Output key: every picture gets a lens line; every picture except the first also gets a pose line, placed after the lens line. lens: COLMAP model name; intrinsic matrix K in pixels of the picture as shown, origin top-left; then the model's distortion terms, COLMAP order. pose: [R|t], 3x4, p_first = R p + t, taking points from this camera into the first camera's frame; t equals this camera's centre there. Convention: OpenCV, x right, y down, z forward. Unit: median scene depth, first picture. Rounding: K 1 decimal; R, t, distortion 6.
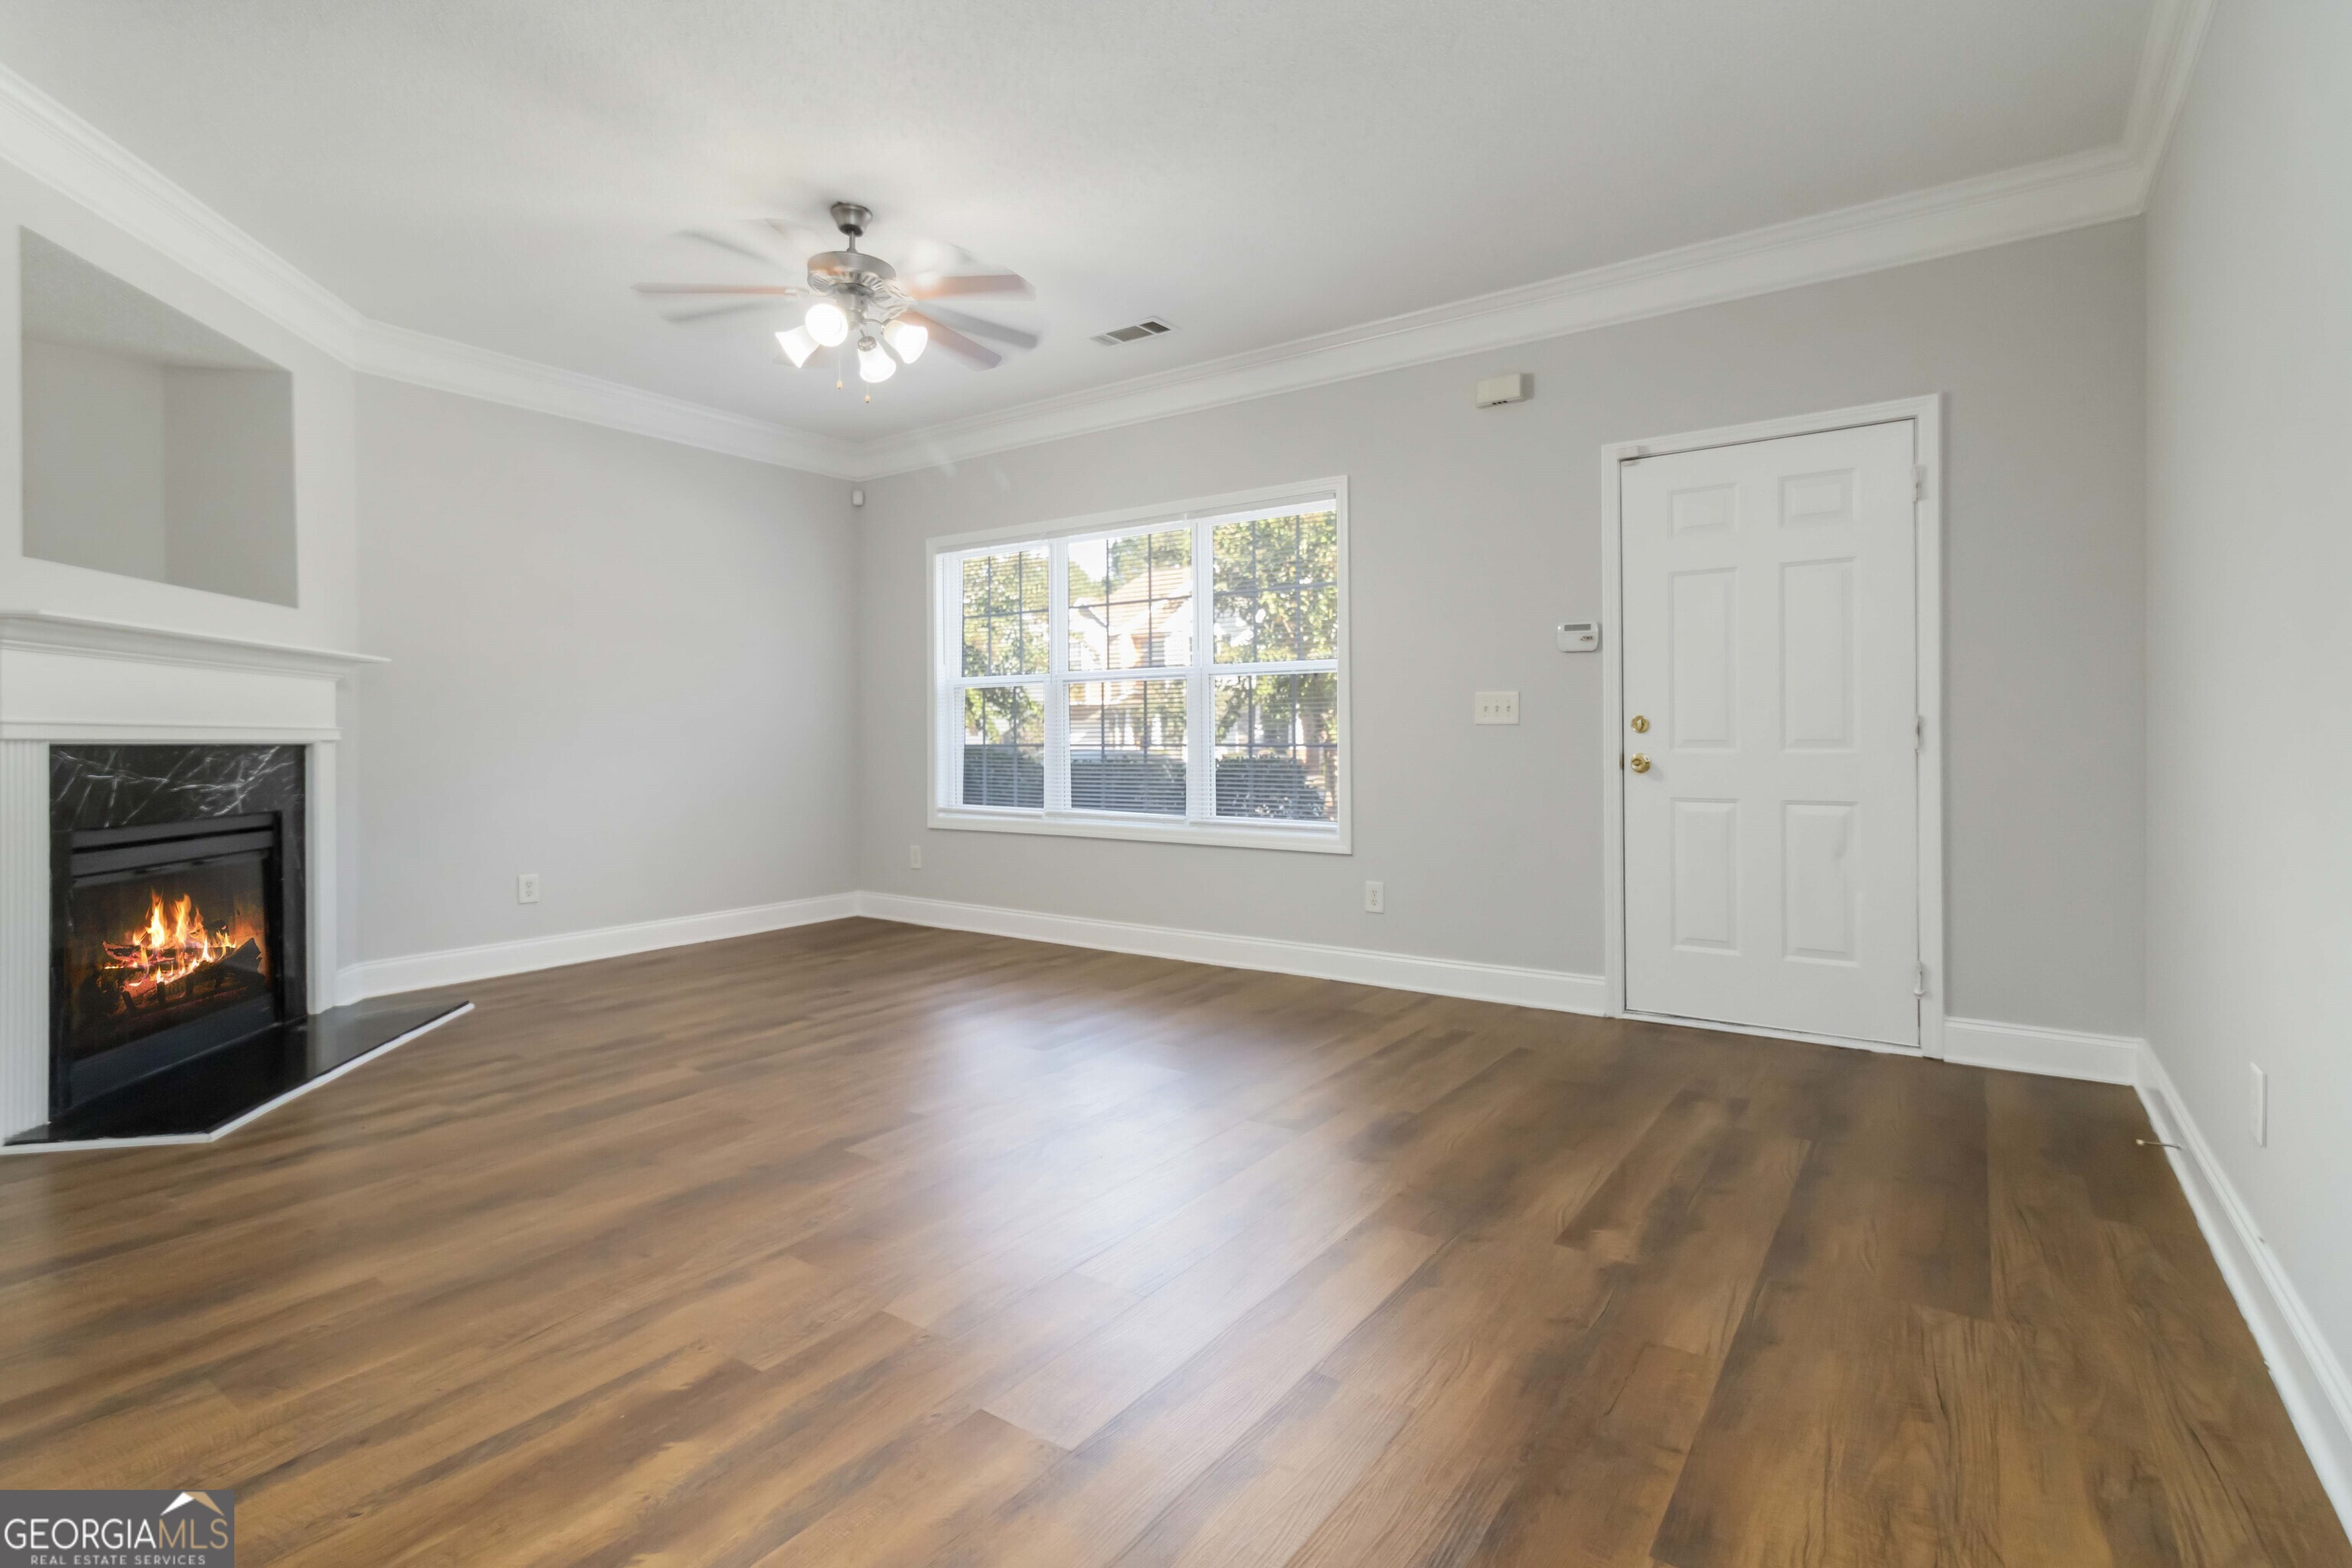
lens RADIAL K [[1118.7, 0, 1175.4], [0, 1118.7, 745.7], [0, 0, 1]] dist [0.000023, -0.000538]
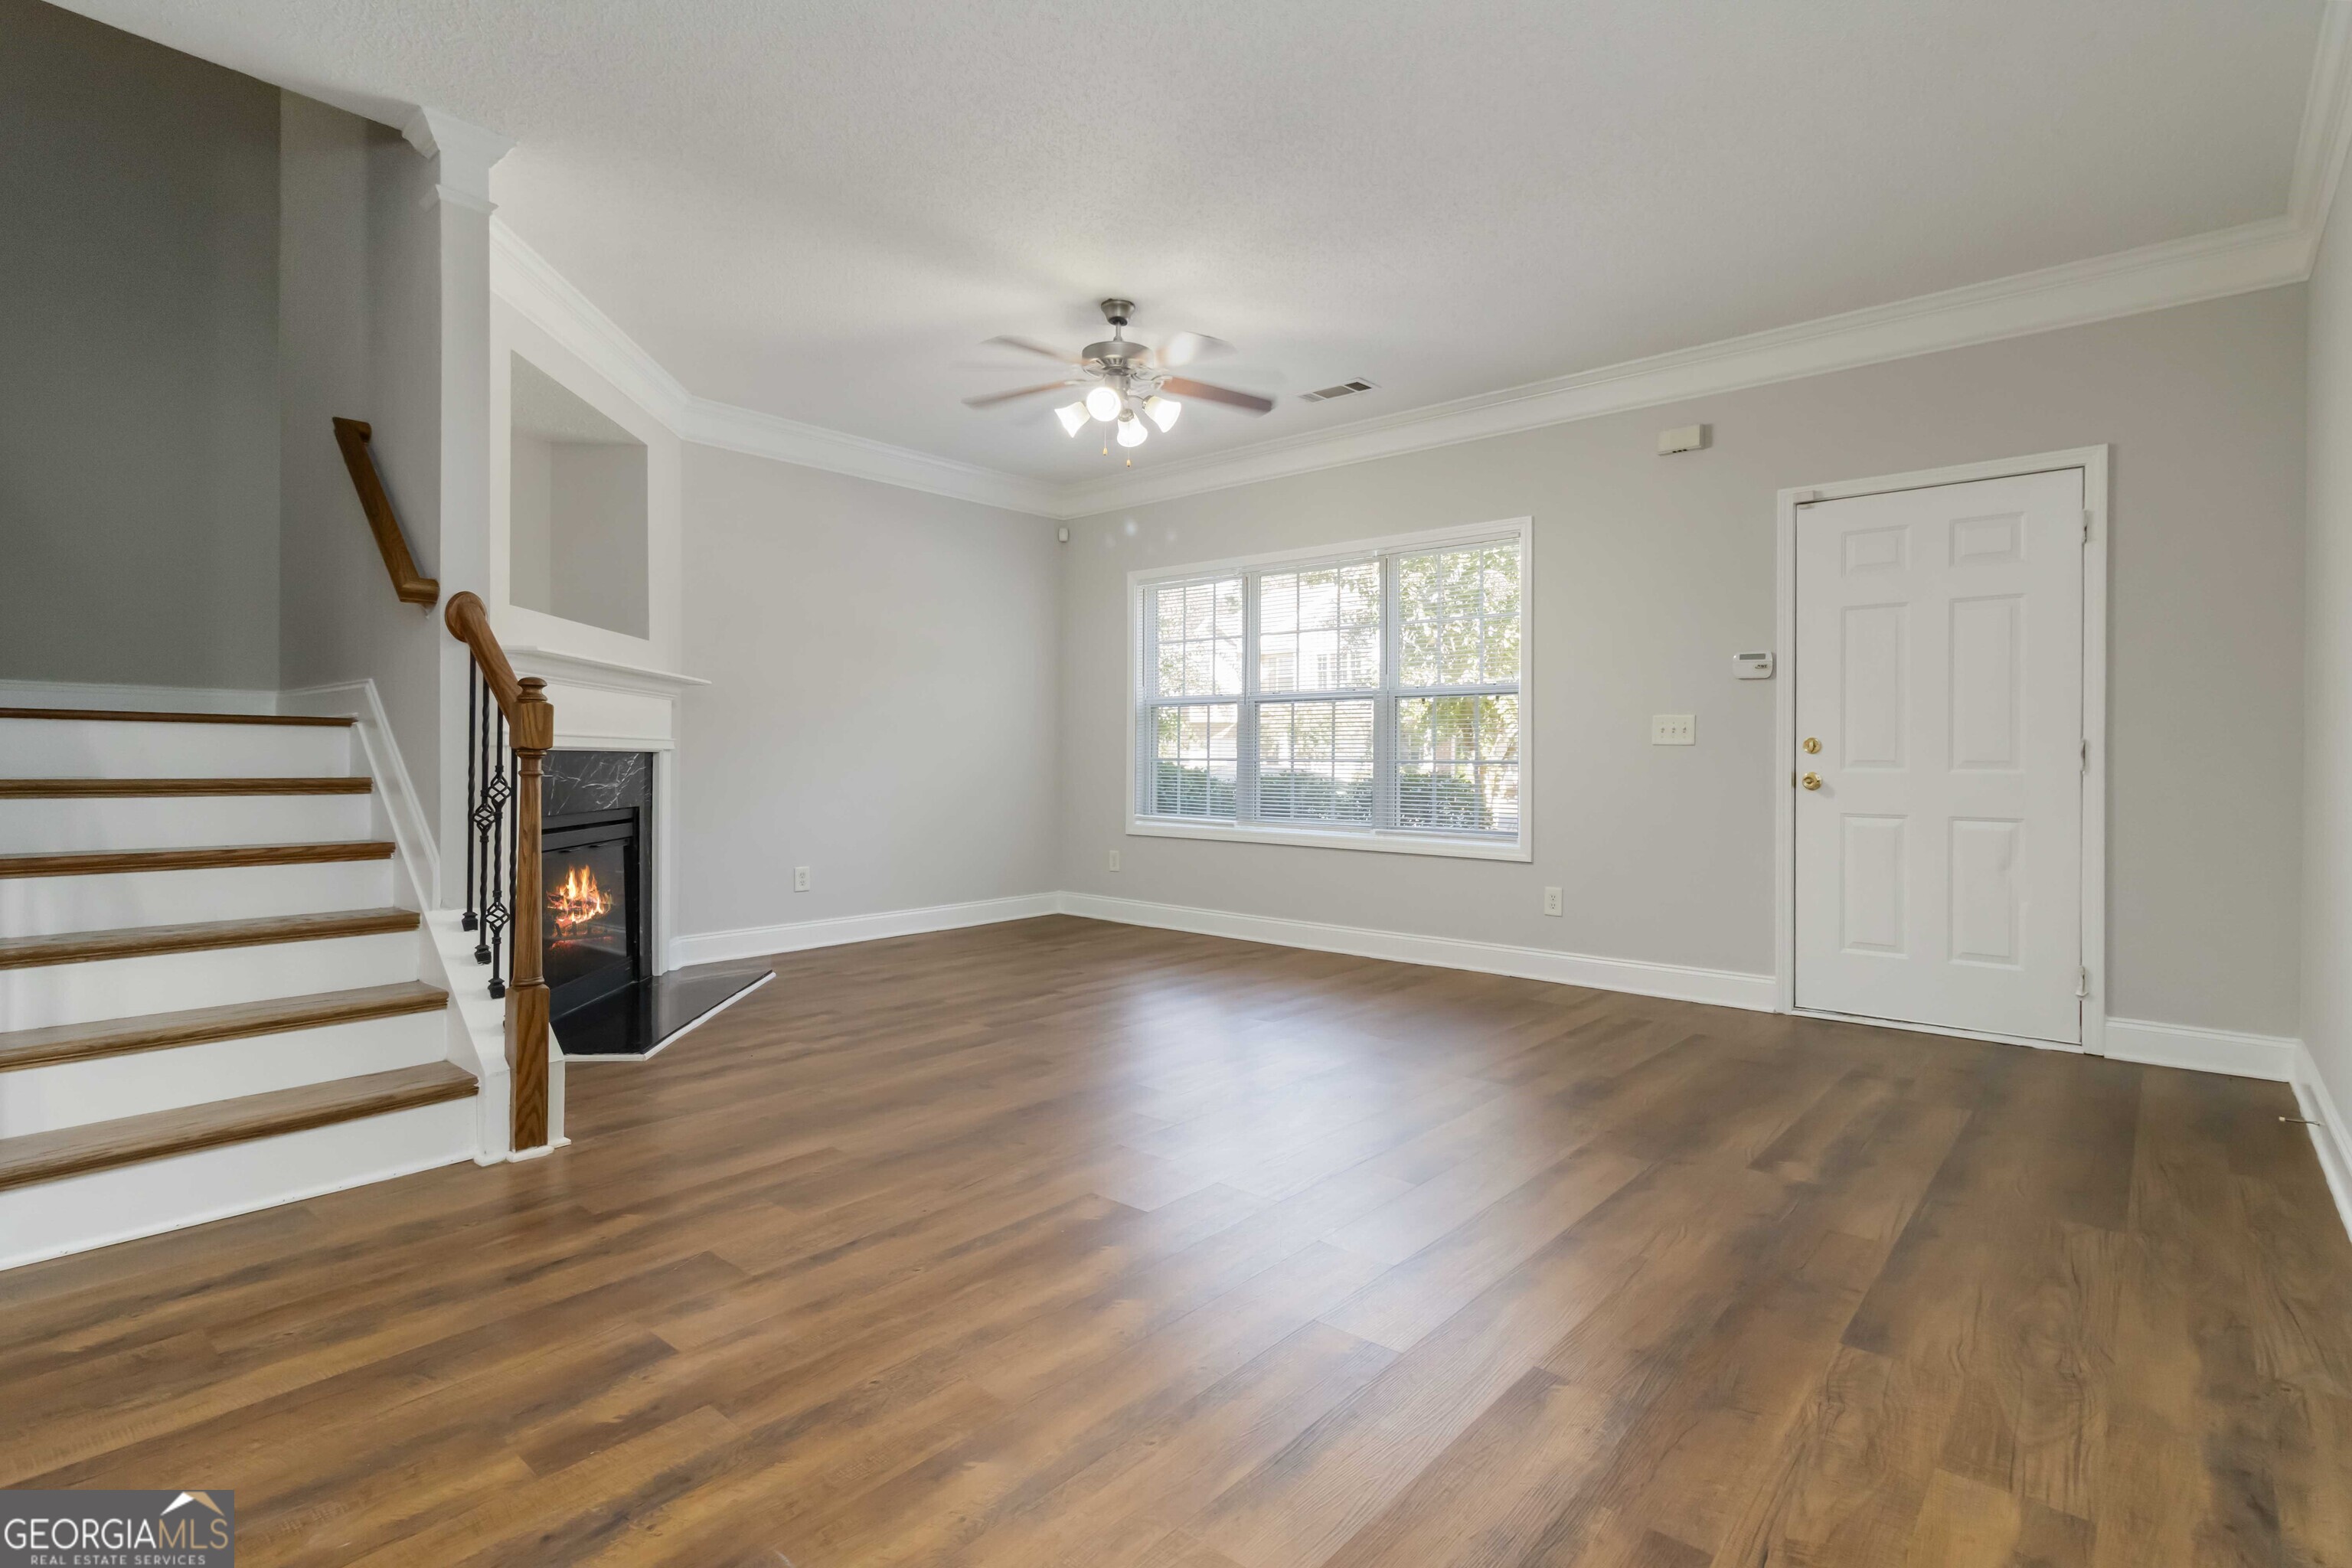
lens RADIAL K [[1139.6, 0, 1176.9], [0, 1139.6, 765.1], [0, 0, 1]] dist [-0.000644, -0.000002]
pose [[0.994918, 0.010858, -0.100101, -0.101287], [-0.010817, 0.999941, 0.000958, 0.006178], [0.100105, 0.000129, 0.994977, -0.190045]]
